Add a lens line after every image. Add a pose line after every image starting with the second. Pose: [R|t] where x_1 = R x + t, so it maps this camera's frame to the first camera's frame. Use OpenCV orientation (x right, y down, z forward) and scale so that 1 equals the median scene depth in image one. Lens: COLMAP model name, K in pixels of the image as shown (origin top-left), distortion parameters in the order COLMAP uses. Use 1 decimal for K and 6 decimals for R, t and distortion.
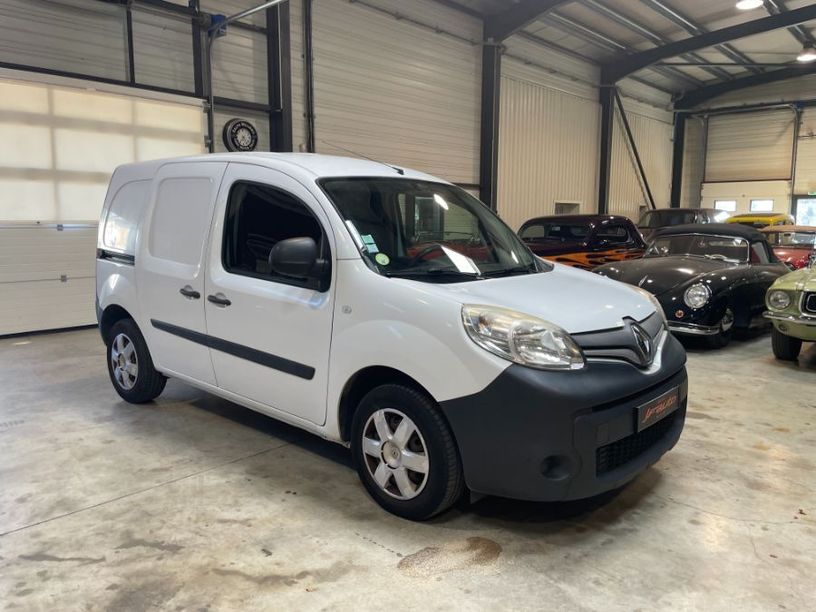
lens RADIAL K [[618.9, 0, 406.4], [0, 618.9, 305.1], [0, 0, 1]] dist [0.082763, -0.106924]
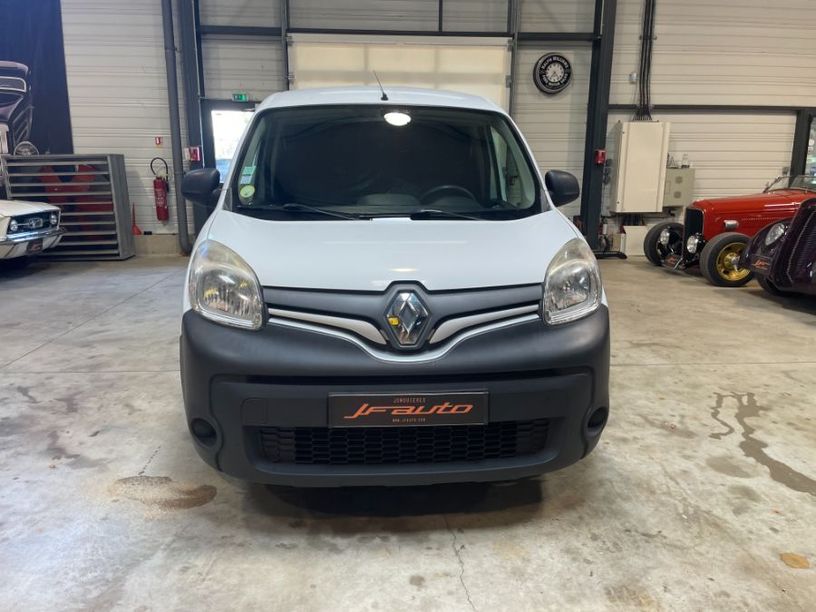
lens RADIAL K [[618.9, 0, 404.2], [0, 618.9, 304.4], [0, 0, 1]] dist [0.082763, -0.106924]
pose [[0.721863, 0.149774, -0.675634, 0.816871], [-0.094975, 0.988502, 0.117657, -0.037629], [0.685487, -0.020764, 0.727788, 0.454204]]
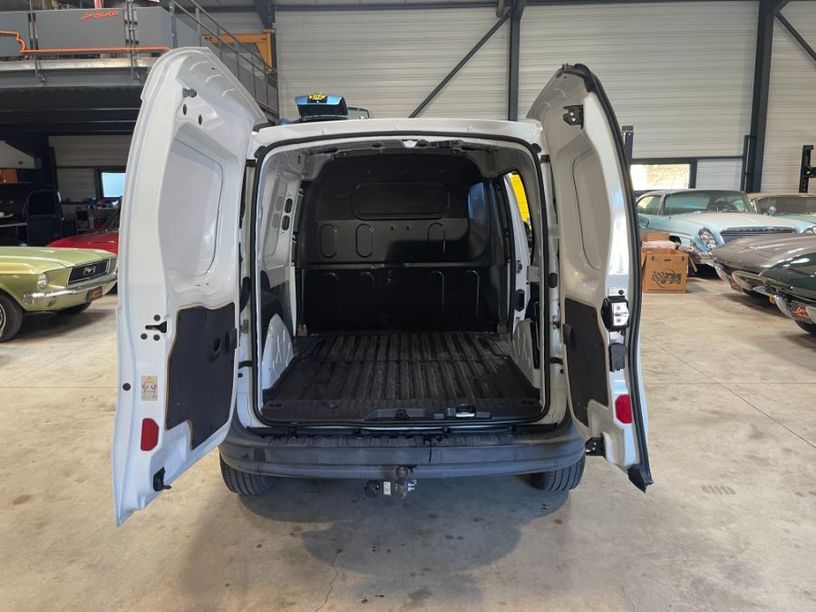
lens RADIAL K [[618.9, 0, 399.5], [0, 618.9, 297.5], [0, 0, 1]] dist [0.082763, -0.106924]
pose [[-0.657775, -0.123465, 0.743027, -1.248803], [0.110619, 0.959943, 0.257437, -0.373089], [-0.745048, 0.251528, -0.617768, 2.325230]]
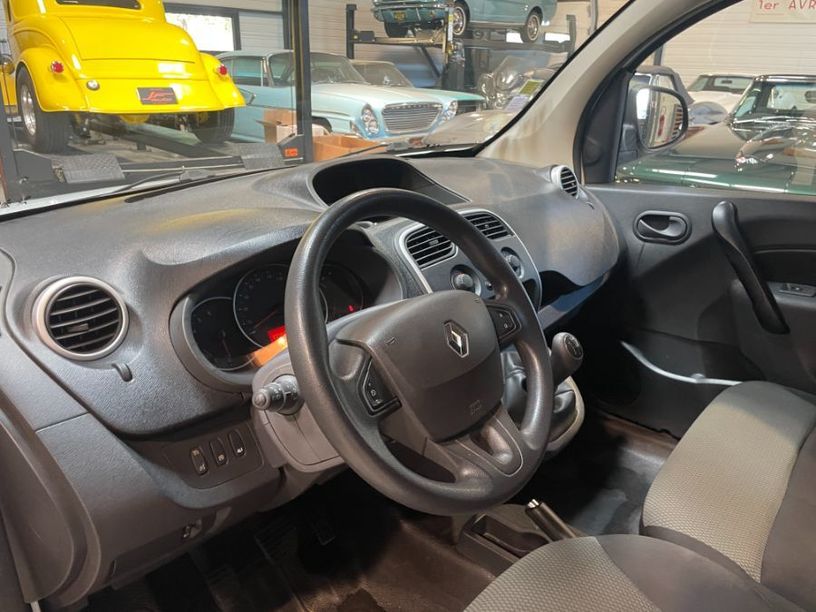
lens RADIAL K [[618.9, 0, 407.5], [0, 618.9, 307.4], [0, 0, 1]] dist [0.082763, -0.106924]
pose [[-0.999278, -0.009143, -0.036874, 0.067430], [-0.025859, 0.874747, 0.483889, -0.192794], [0.027831, 0.484494, -0.874352, 1.540907]]
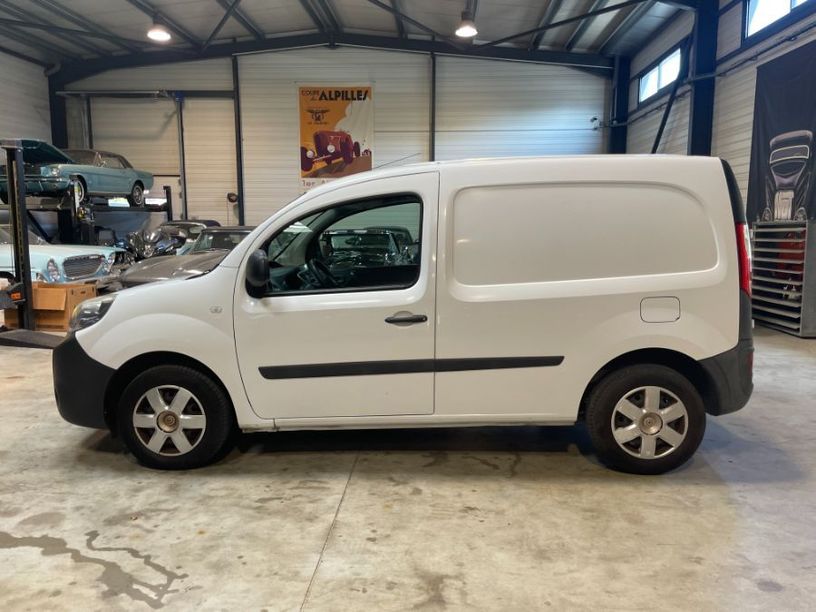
lens RADIAL K [[618.9, 0, 409.0], [0, 618.9, 303.5], [0, 0, 1]] dist [0.082763, -0.106924]
pose [[-0.772097, 0.082390, -0.630141, 0.727294], [-0.085961, 0.968908, 0.232010, -0.354808], [0.629664, 0.233302, -0.741008, 2.453385]]
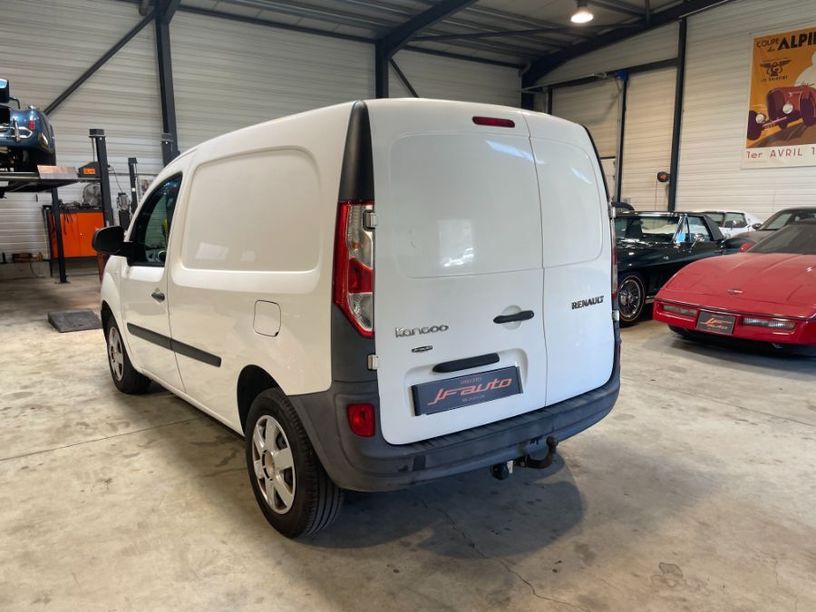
lens RADIAL K [[618.9, 0, 406.7], [0, 618.9, 307.7], [0, 0, 1]] dist [0.082763, -0.106924]
pose [[-0.981816, -0.025516, 0.188113, -0.650947], [0.030757, 0.956452, 0.290265, -0.373643], [-0.187327, 0.290772, -0.938275, 2.654145]]
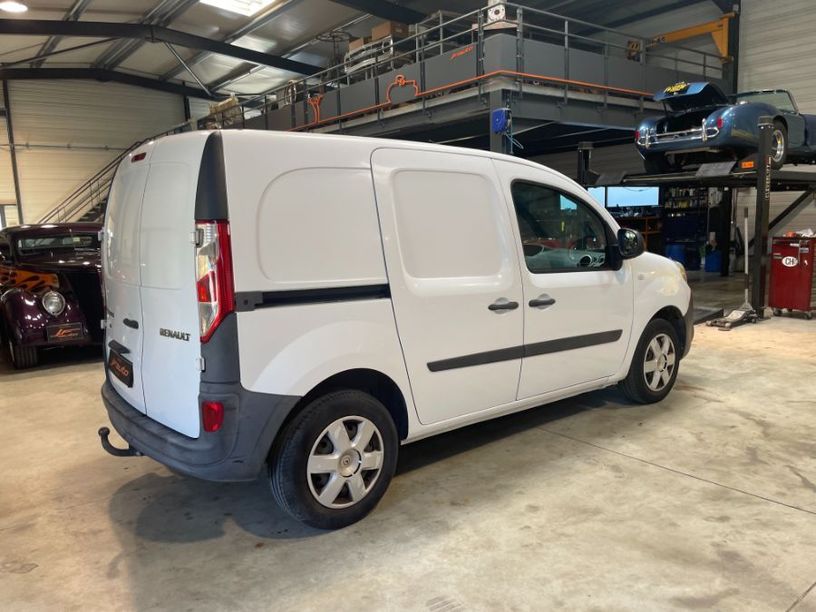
lens RADIAL K [[618.9, 0, 402.2], [0, 618.9, 307.4], [0, 0, 1]] dist [0.082763, -0.106924]
pose [[0.163758, -0.153928, 0.974417, -1.533732], [0.167607, 0.977732, 0.126284, -0.190355], [-0.972158, 0.142639, 0.185911, 1.232079]]
